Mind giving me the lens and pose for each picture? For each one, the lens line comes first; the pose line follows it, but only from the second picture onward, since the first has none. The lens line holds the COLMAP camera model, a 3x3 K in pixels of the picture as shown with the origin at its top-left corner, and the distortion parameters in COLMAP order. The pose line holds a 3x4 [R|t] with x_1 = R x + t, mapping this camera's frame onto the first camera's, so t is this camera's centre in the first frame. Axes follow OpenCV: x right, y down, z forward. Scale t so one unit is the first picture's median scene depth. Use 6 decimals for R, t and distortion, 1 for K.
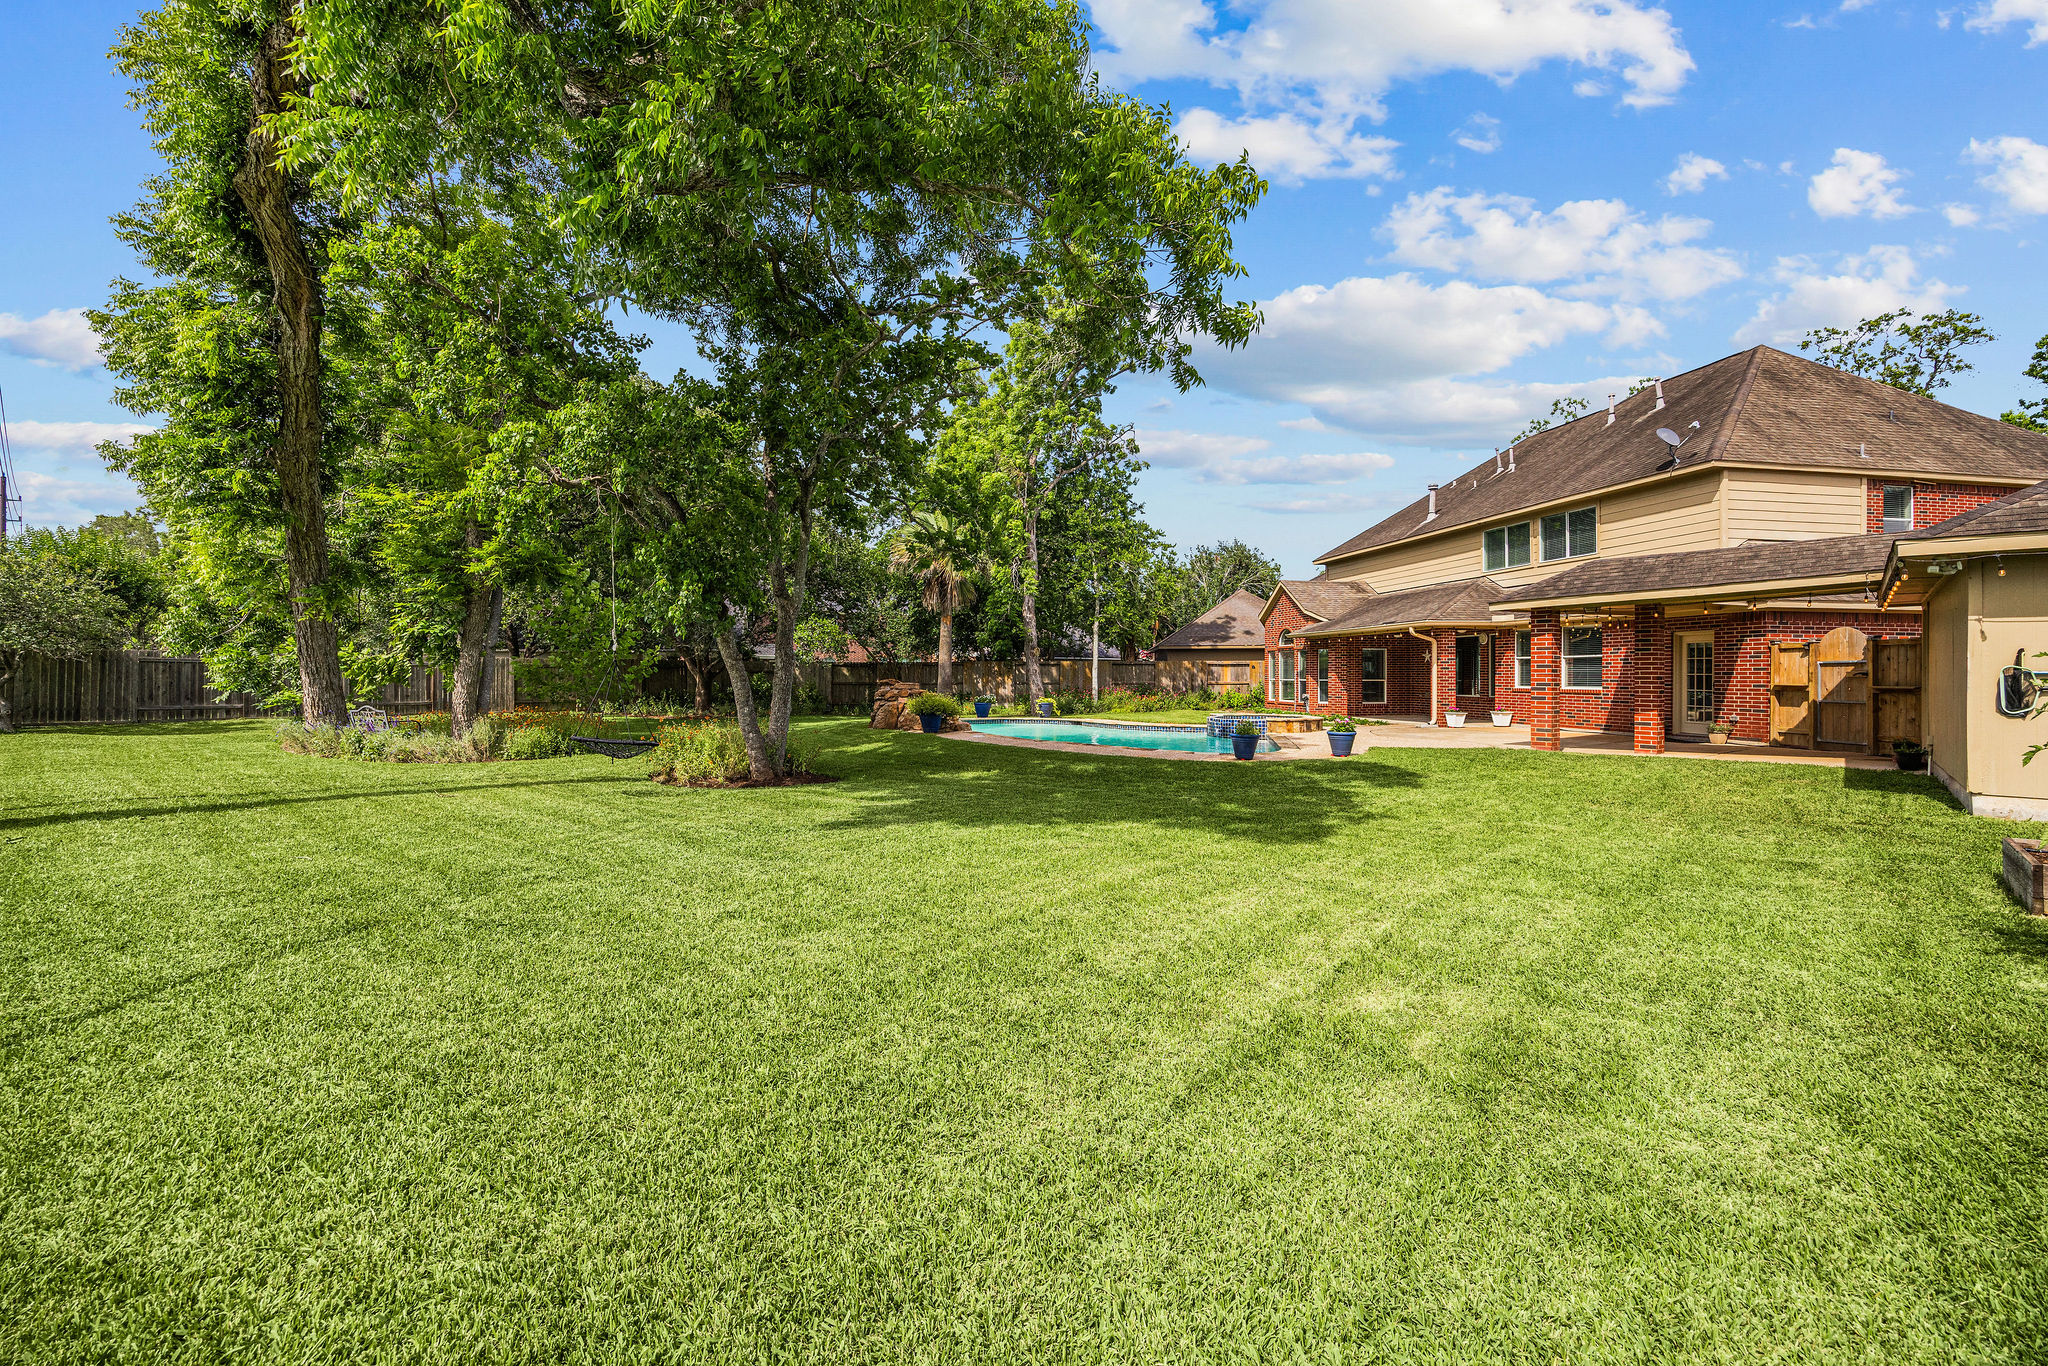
lens RADIAL K [[870.8, 0, 1017.4], [0, 870.8, 682.7], [0, 0, 1]] dist [-0.000182, -0.000102]
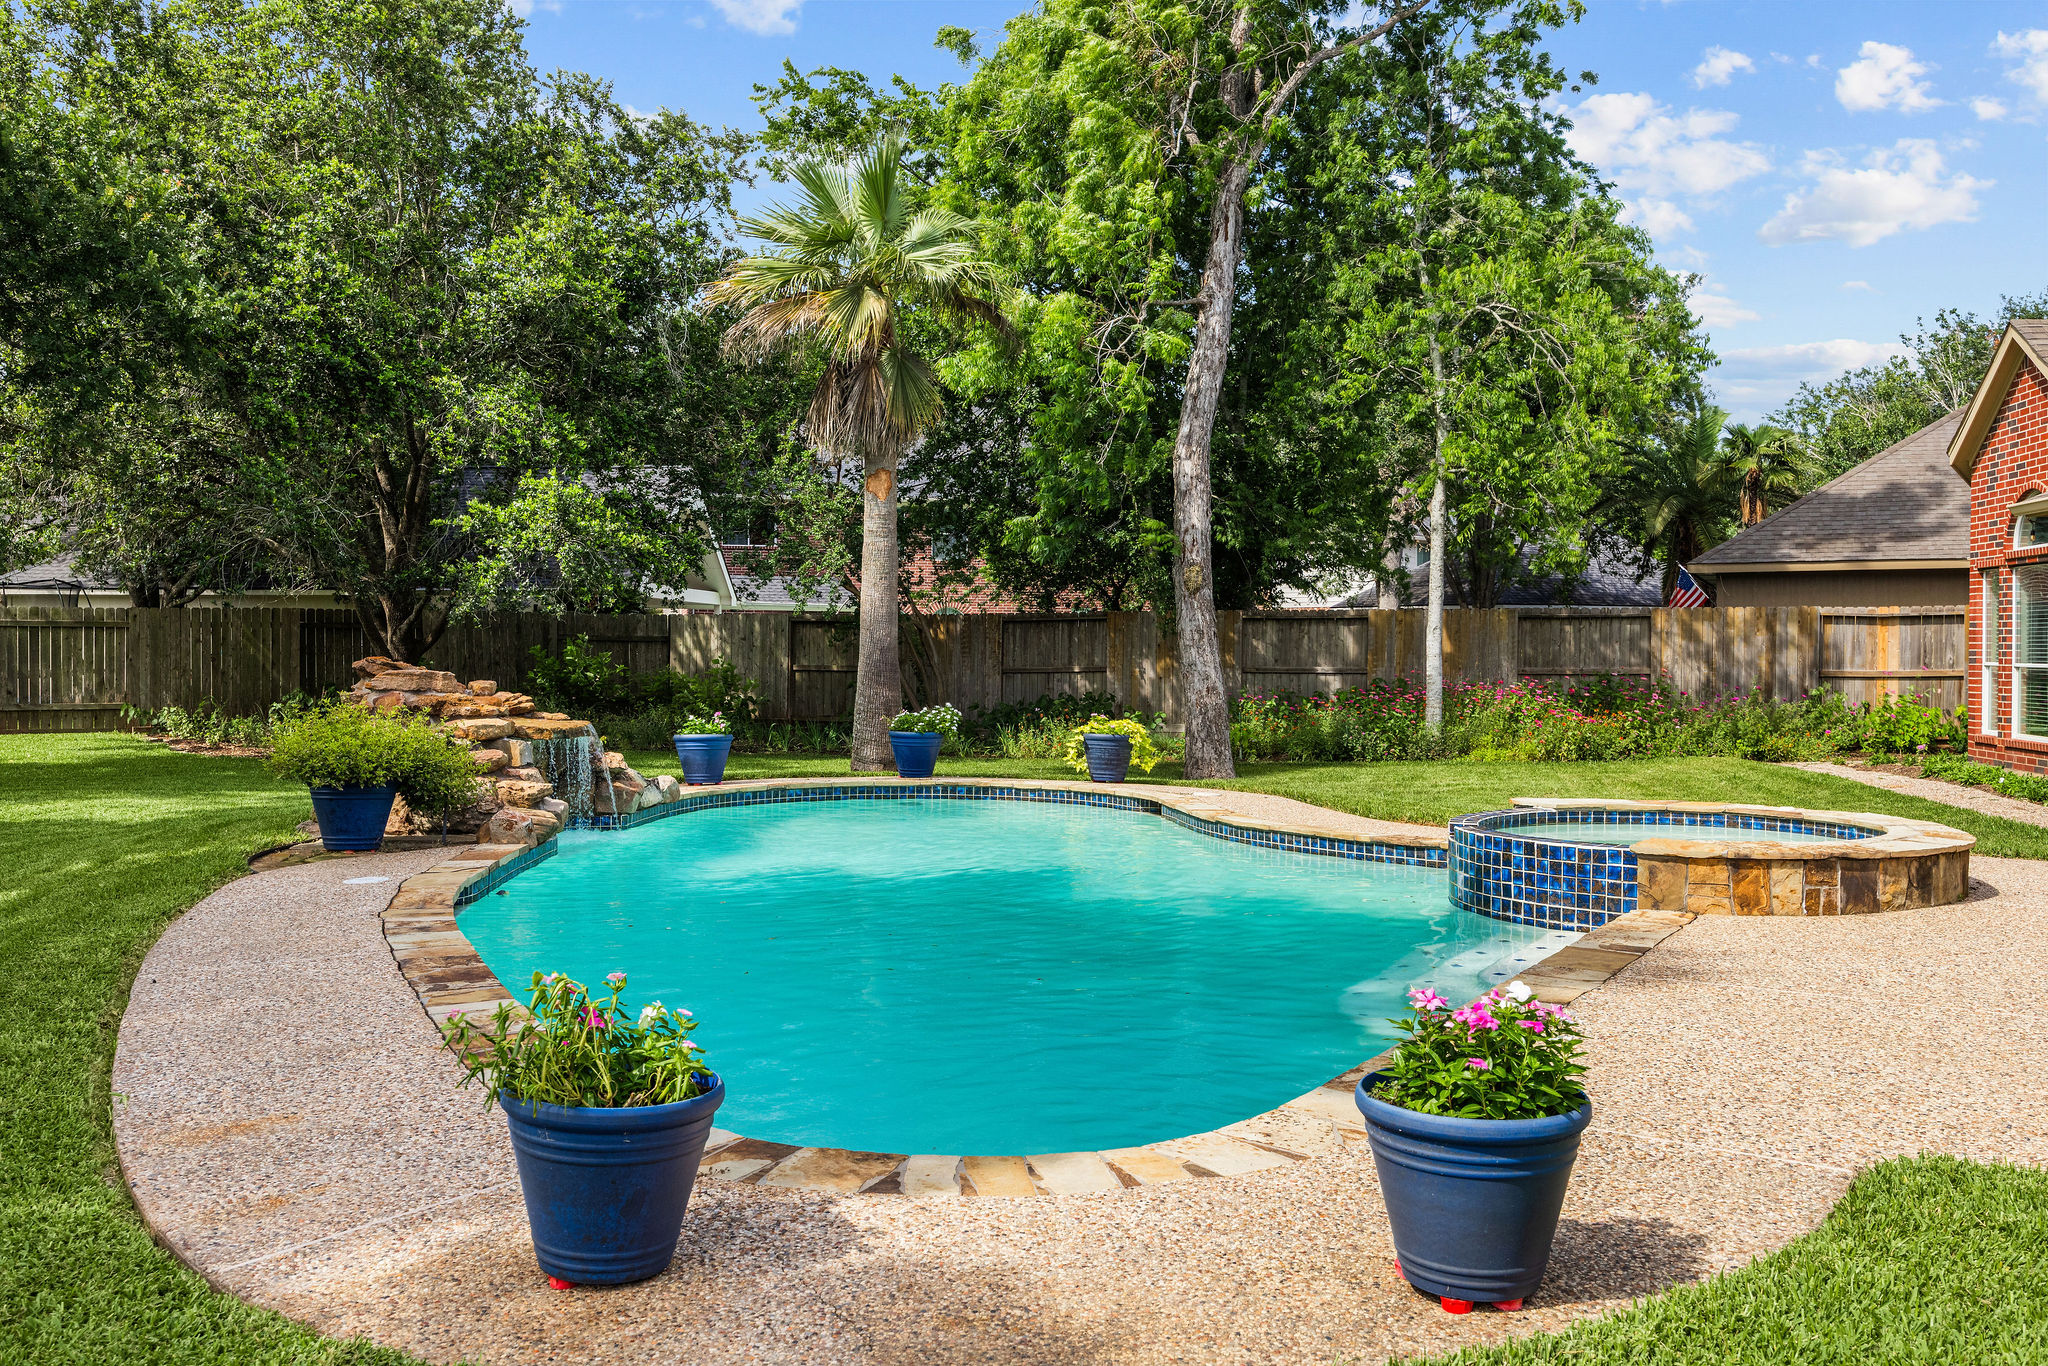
lens RADIAL K [[1720.9, 0, 1027.2], [0, 1720.9, 676.7], [0, 0, 1]] dist [-0.005828, 0.002320]
pose [[0.942915, 0.004848, -0.332998, 0.148193], [-0.002865, 0.999975, 0.006448, -0.001718], [0.333021, -0.005126, 0.942905, 0.282769]]
